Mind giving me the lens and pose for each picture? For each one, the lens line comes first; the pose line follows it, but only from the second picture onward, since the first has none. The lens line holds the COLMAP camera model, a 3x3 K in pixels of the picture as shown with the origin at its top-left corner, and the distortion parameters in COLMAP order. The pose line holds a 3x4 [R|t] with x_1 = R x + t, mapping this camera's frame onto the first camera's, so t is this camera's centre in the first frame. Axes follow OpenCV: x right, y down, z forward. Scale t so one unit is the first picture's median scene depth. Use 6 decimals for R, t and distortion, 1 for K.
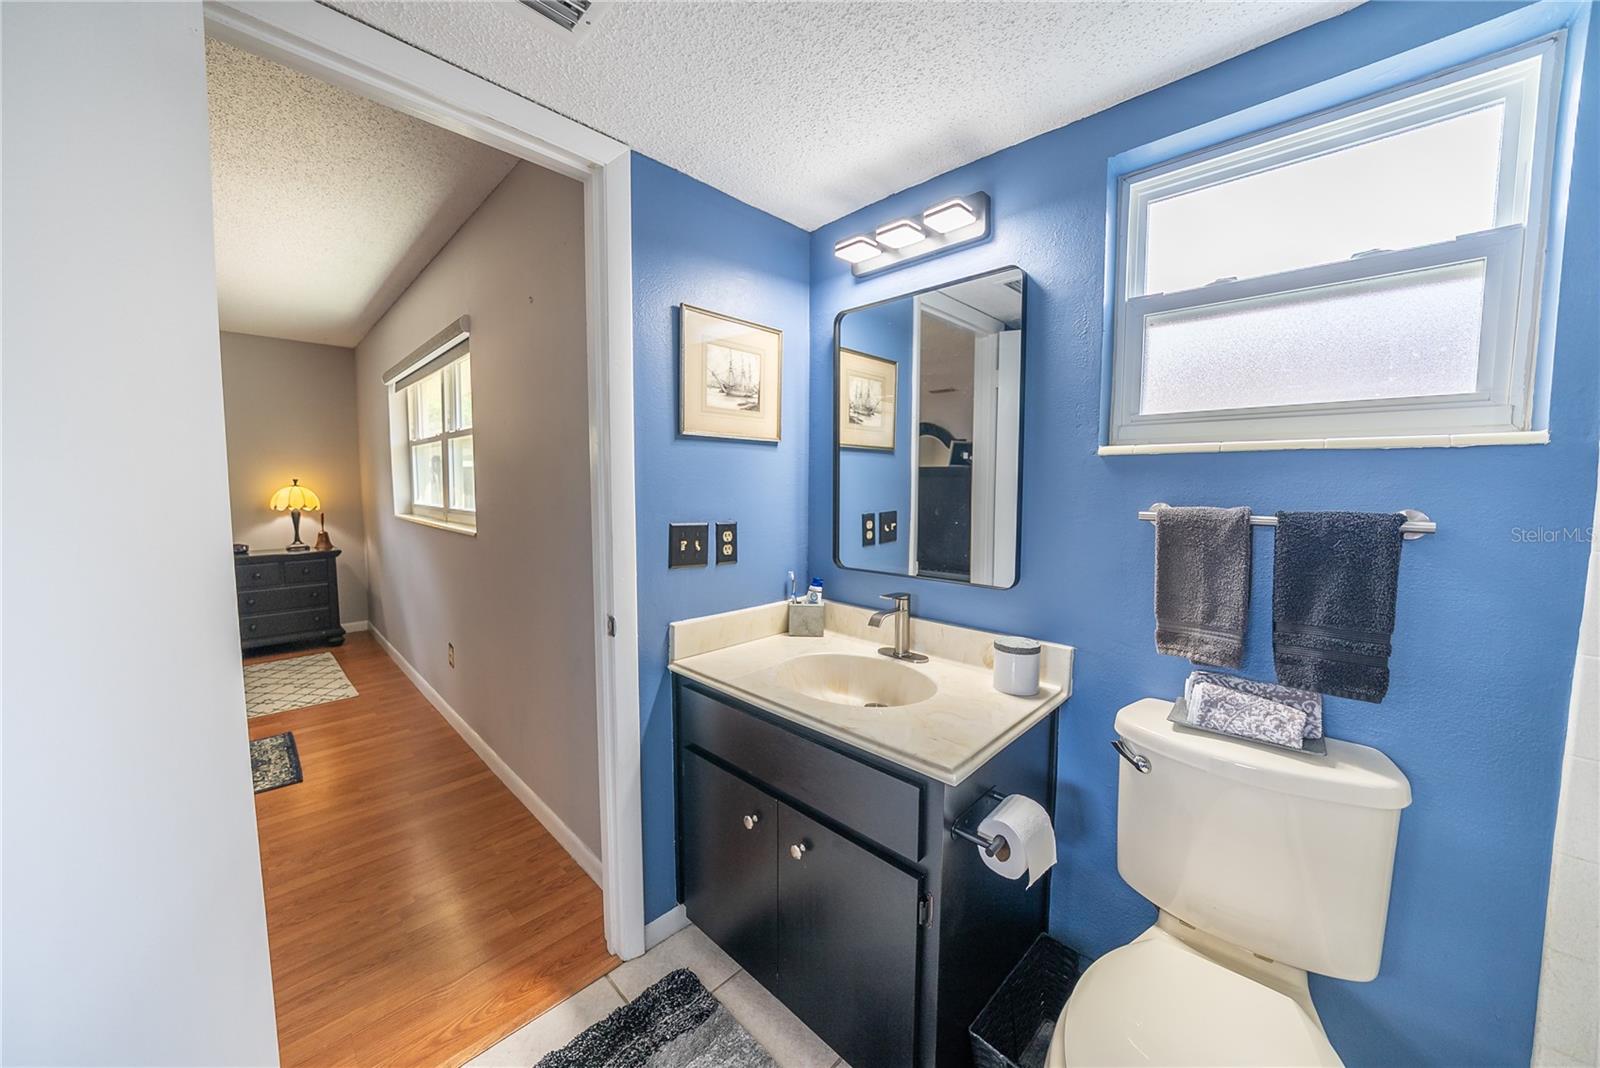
lens RADIAL K [[562.0, 0, 800.2], [0, 562.0, 520.6], [0, 0, 1]] dist [-0.027324, 0.004631]
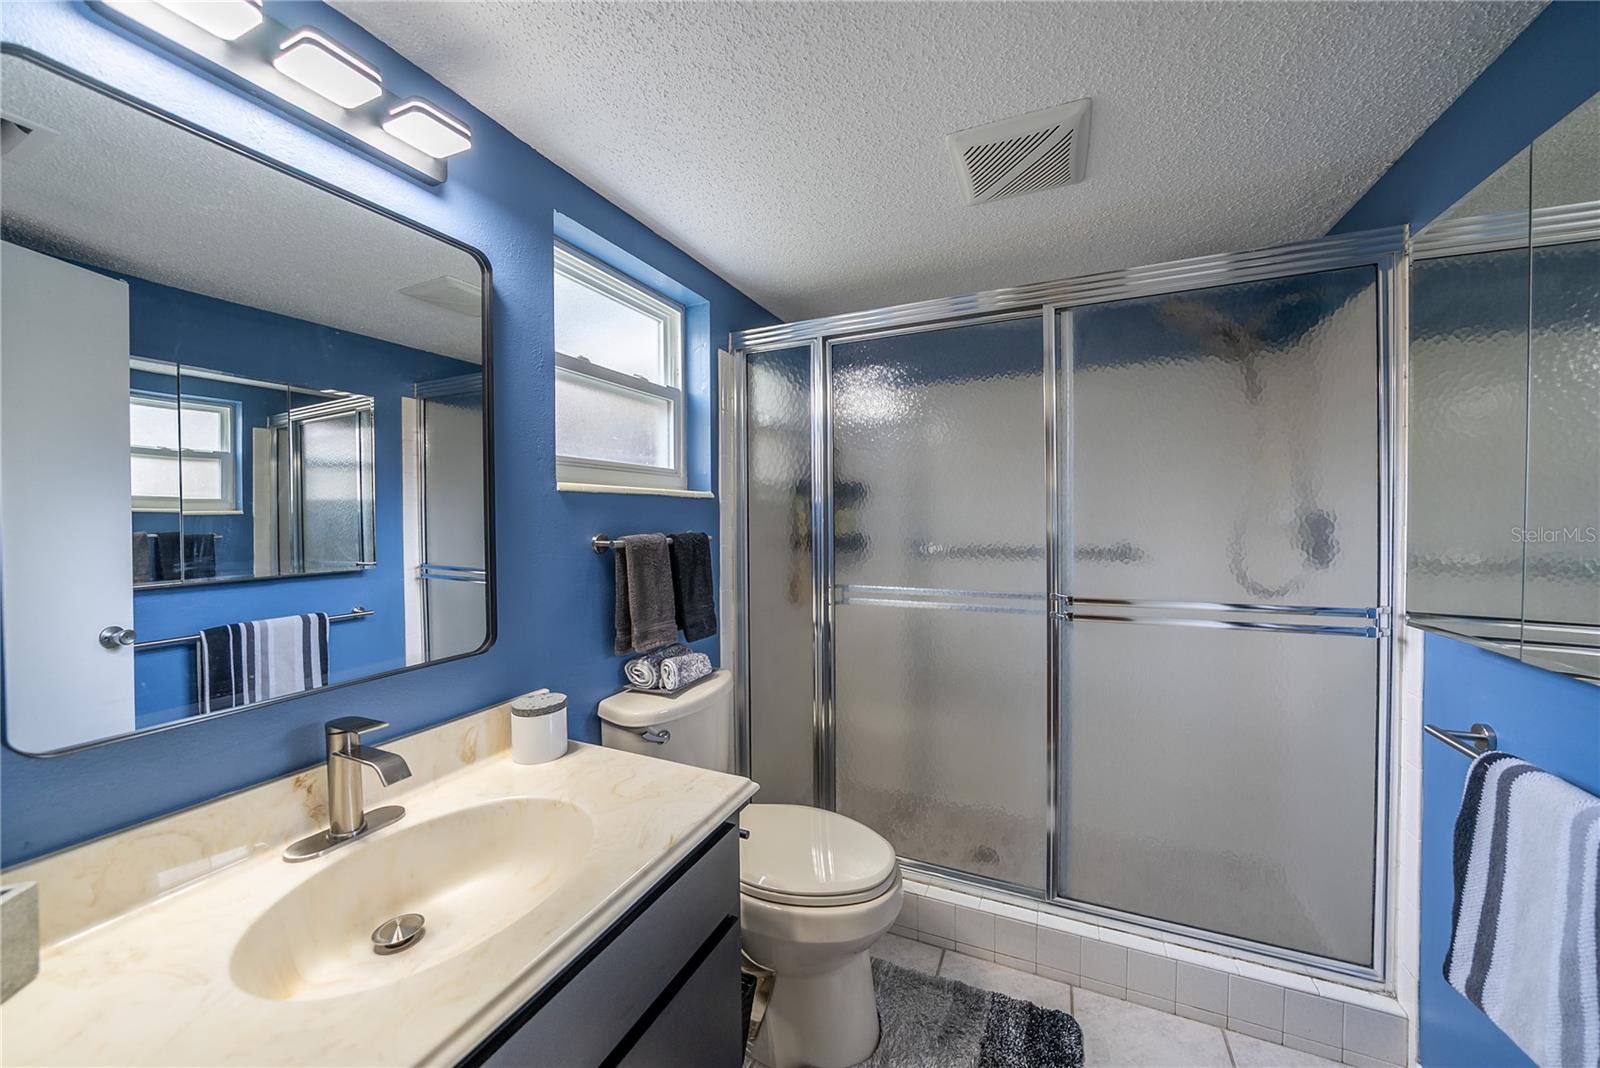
lens RADIAL K [[562.0, 0, 809.1], [0, 562.0, 522.4], [0, 0, 1]] dist [-0.027324, 0.004631]
pose [[-0.337507, -0.009174, 0.941278, -0.717925], [0.071449, 0.996818, 0.035334, -0.075258], [-0.938607, 0.079179, -0.335778, 1.112435]]
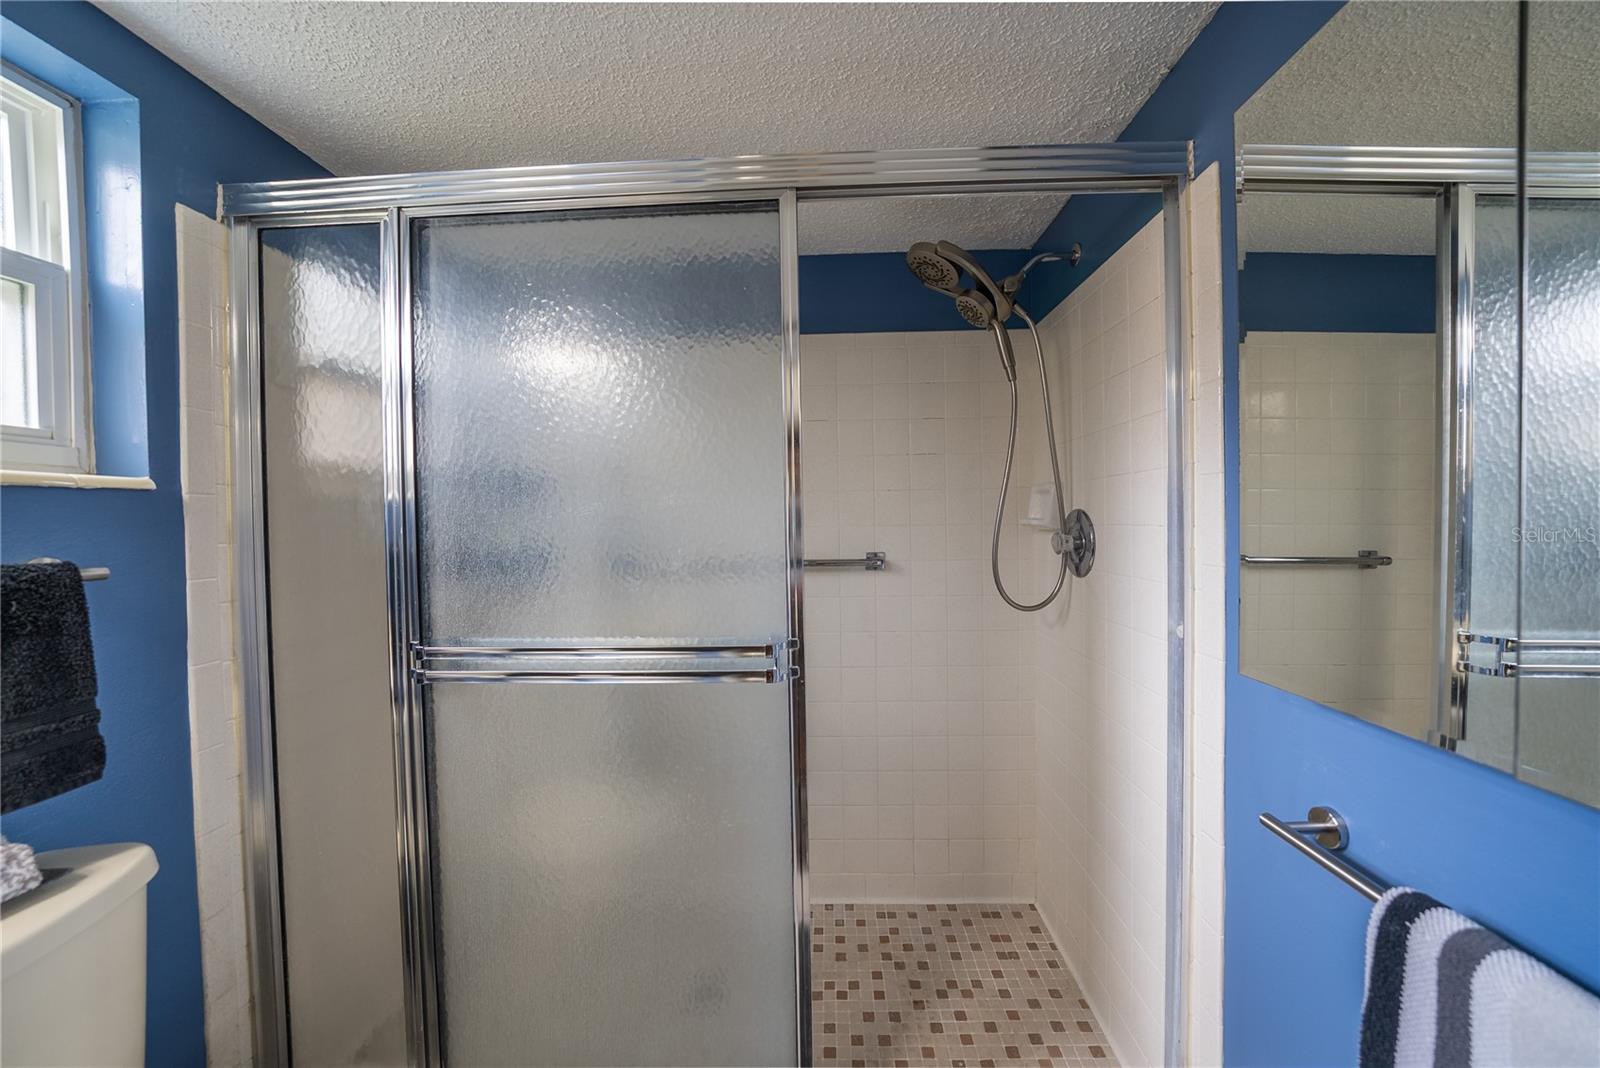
lens RADIAL K [[562.0, 0, 797.7], [0, 562.0, 528.0], [0, 0, 1]] dist [-0.027324, 0.004631]
pose [[-0.663431, -0.010085, 0.748170, -0.277767], [0.067789, 0.994987, 0.073524, -0.043706], [-0.745161, 0.099495, -0.659421, 0.599442]]
